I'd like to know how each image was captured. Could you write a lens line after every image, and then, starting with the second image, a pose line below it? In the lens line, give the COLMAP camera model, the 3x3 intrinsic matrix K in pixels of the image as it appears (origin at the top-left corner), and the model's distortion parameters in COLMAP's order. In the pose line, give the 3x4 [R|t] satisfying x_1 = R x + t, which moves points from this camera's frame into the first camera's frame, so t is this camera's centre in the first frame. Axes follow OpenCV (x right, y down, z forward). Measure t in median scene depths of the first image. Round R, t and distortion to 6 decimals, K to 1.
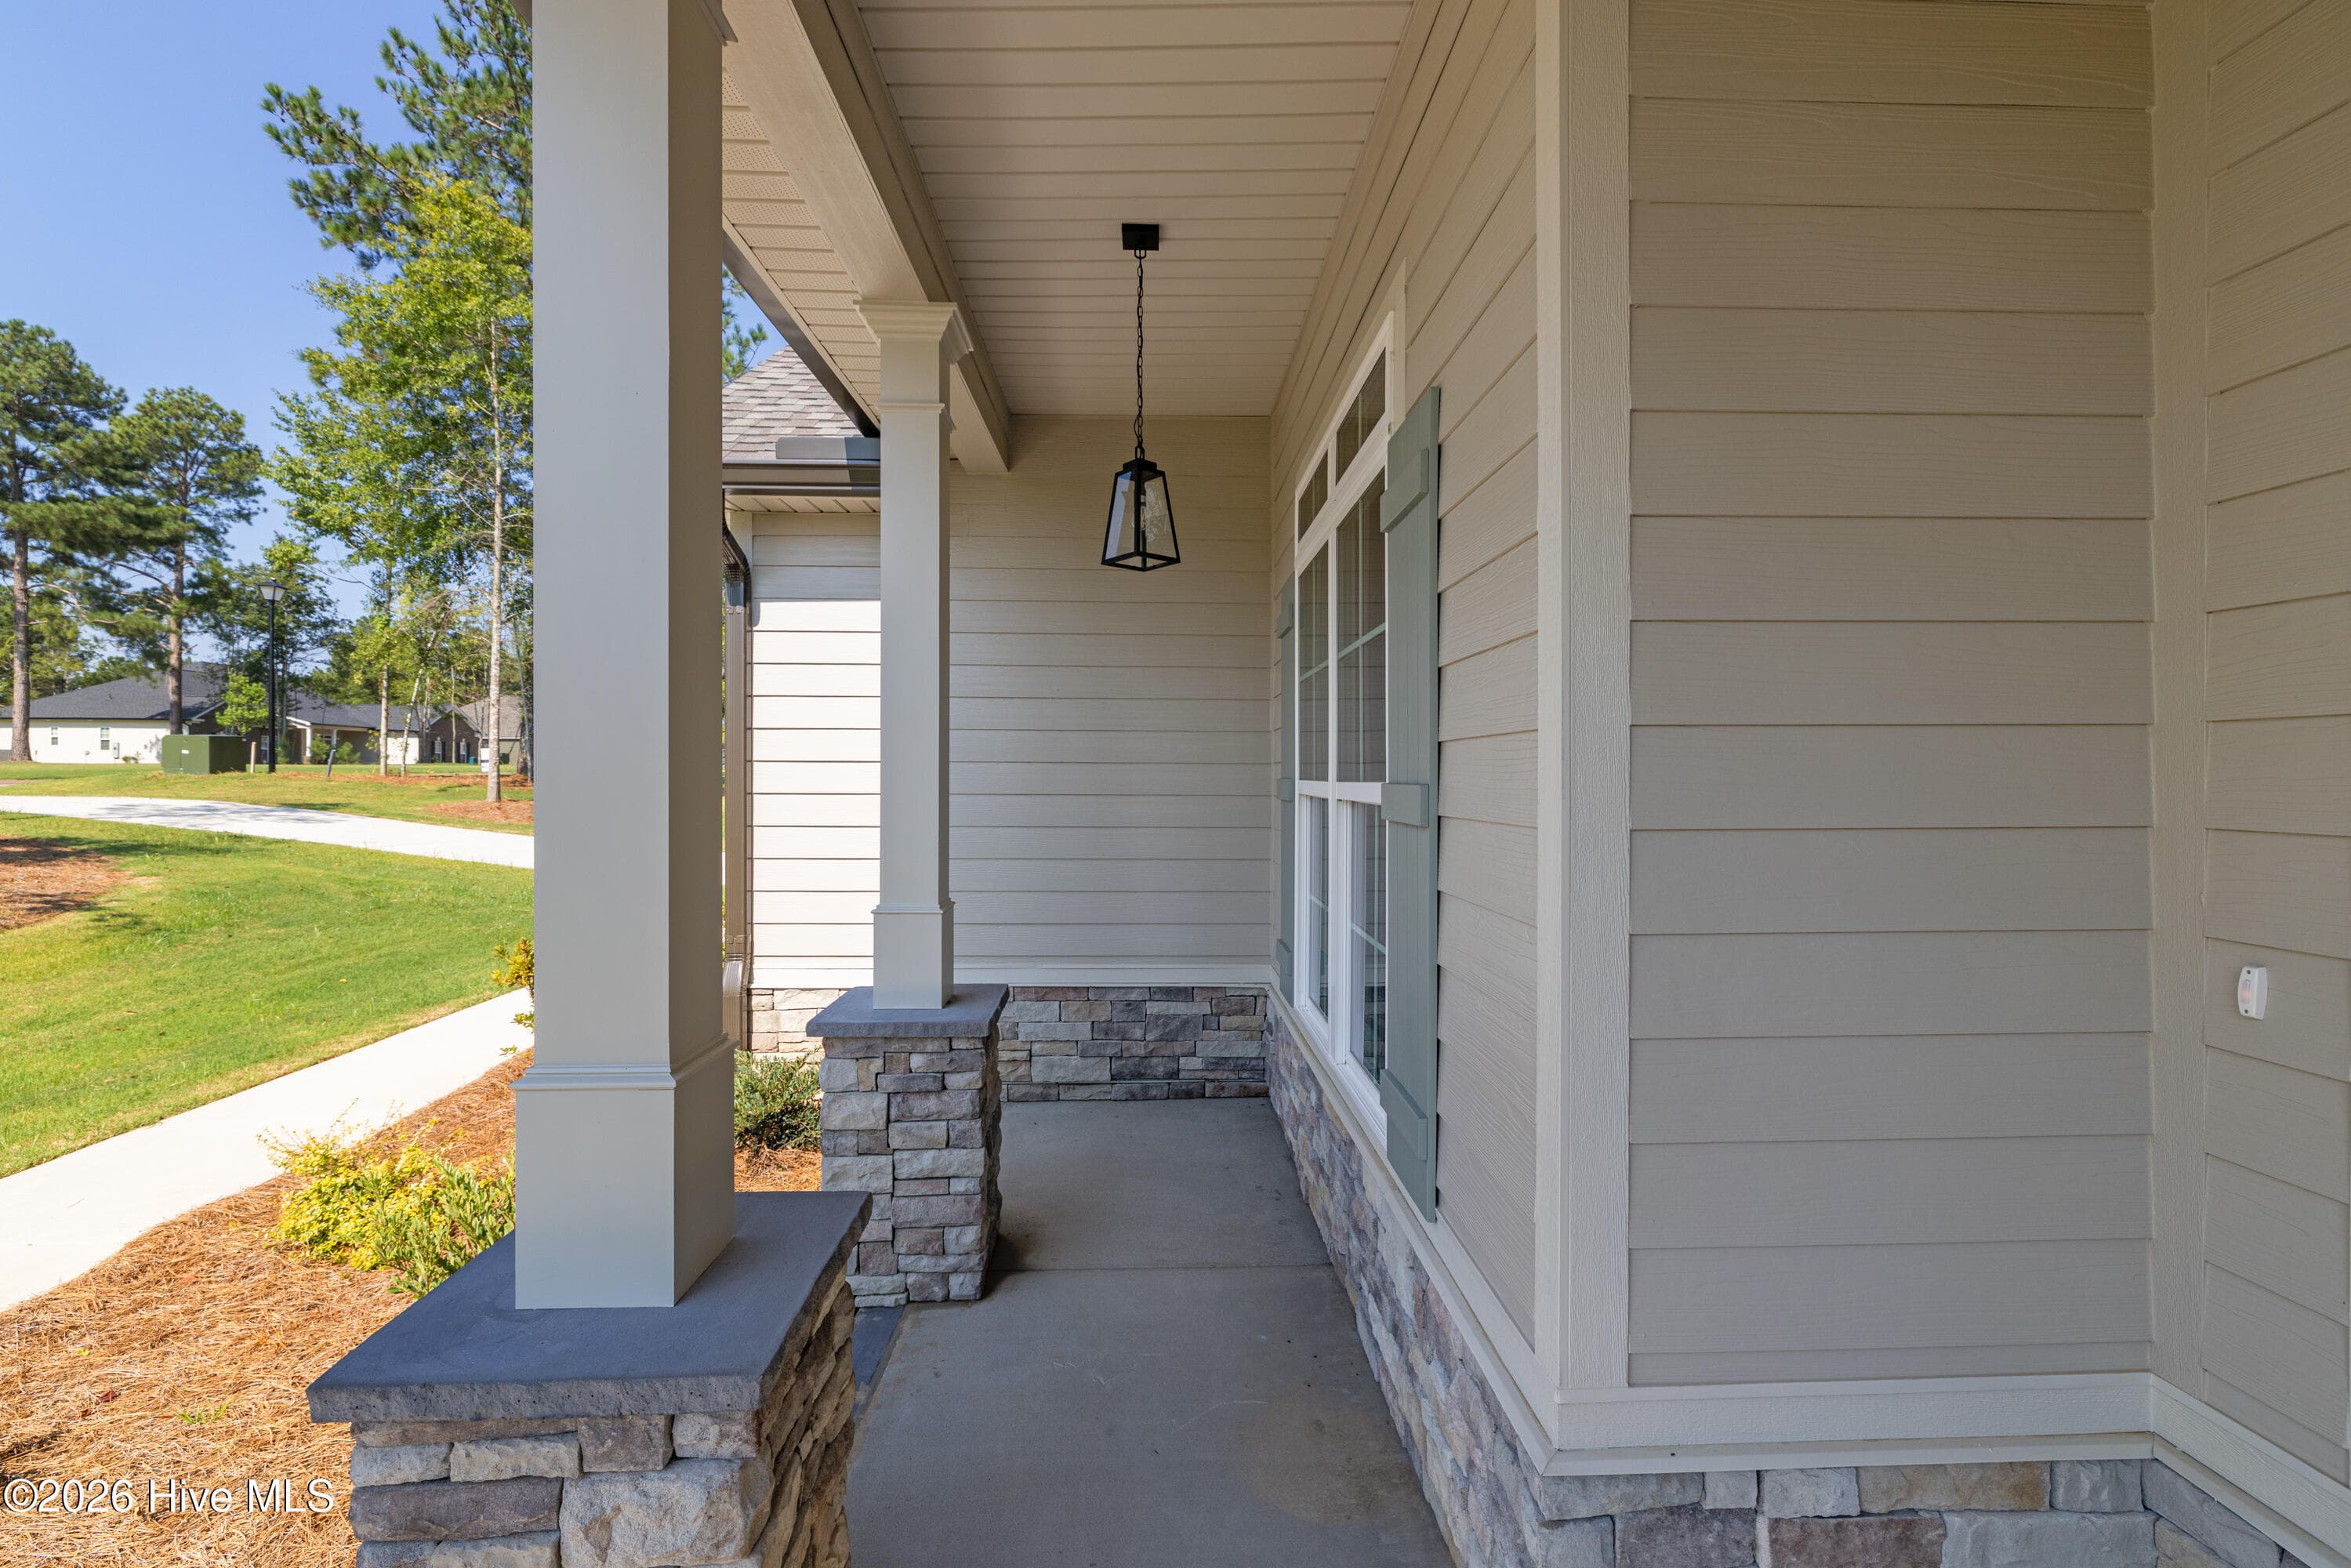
lens RADIAL K [[1019.4, 0, 1176.0], [0, 1019.4, 766.5], [0, 0, 1]] dist [0.000468, 0.000014]
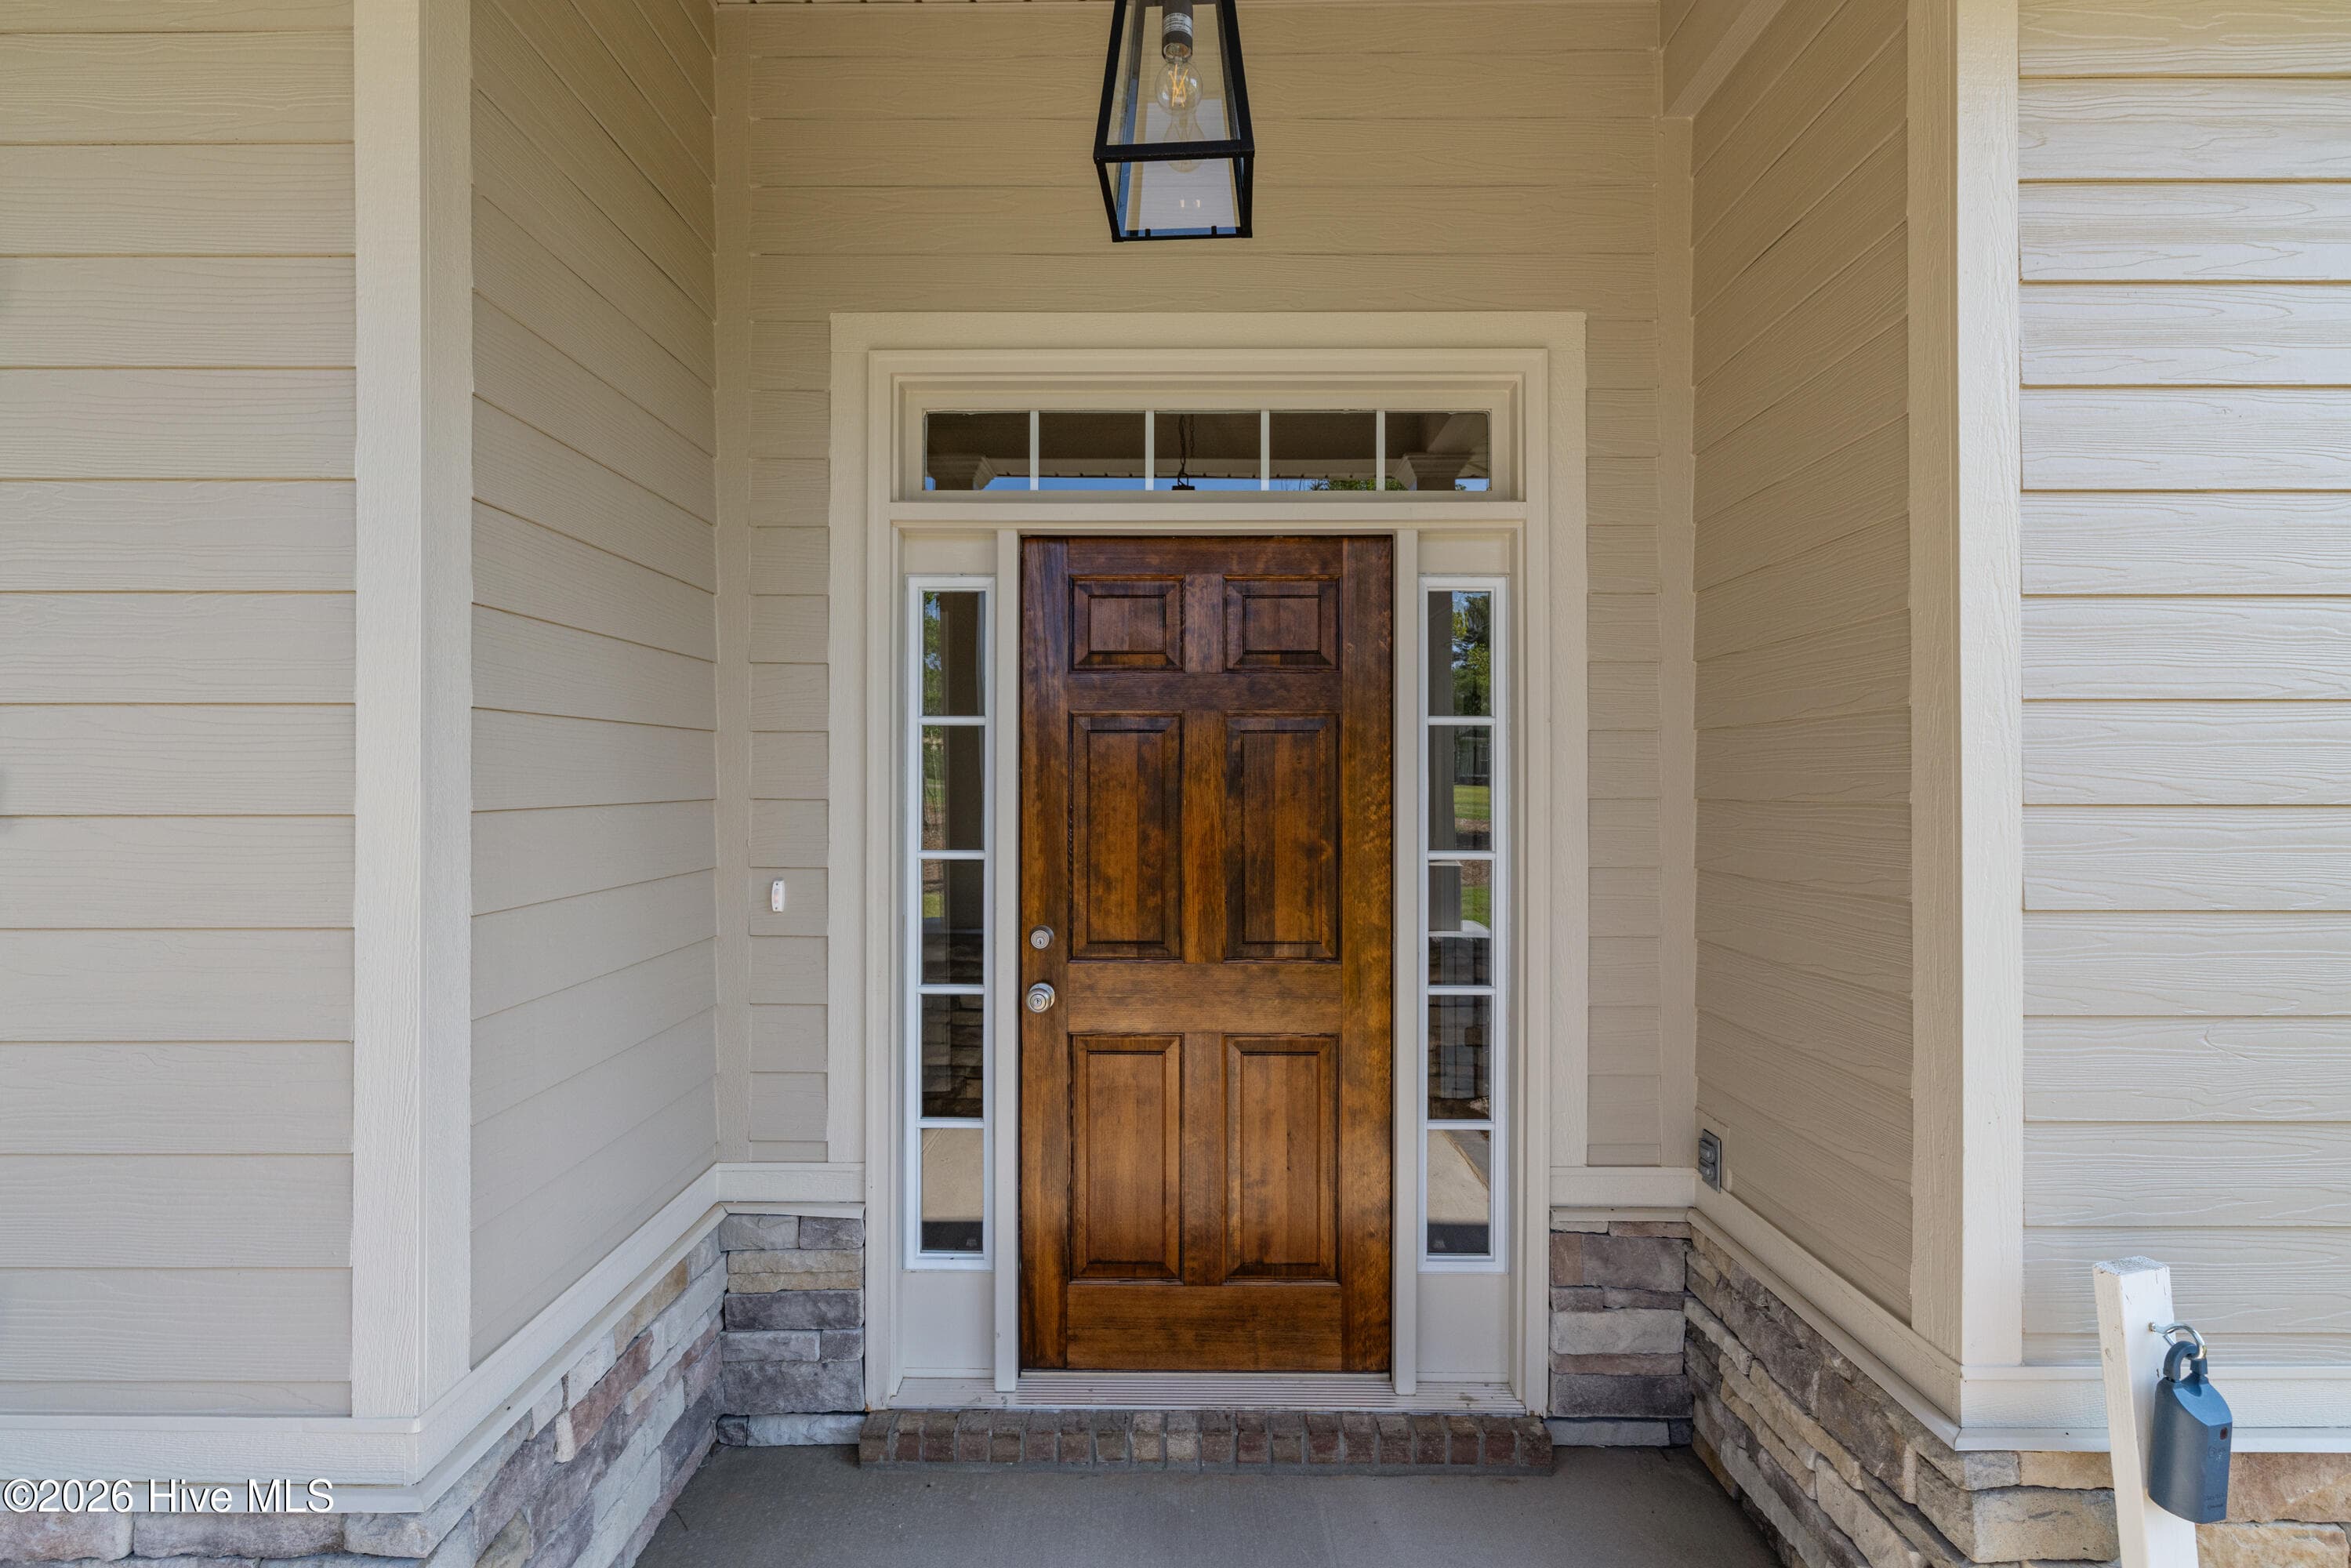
lens RADIAL K [[1019.4, 0, 1176.0], [0, 1019.4, 766.5], [0, 0, 1]] dist [0.000468, 0.000014]
pose [[0.031988, 0.010790, 0.999430, -0.544149], [-0.003782, 0.999936, -0.010675, 0.024752], [-0.999481, -0.003439, 0.032027, 0.287640]]
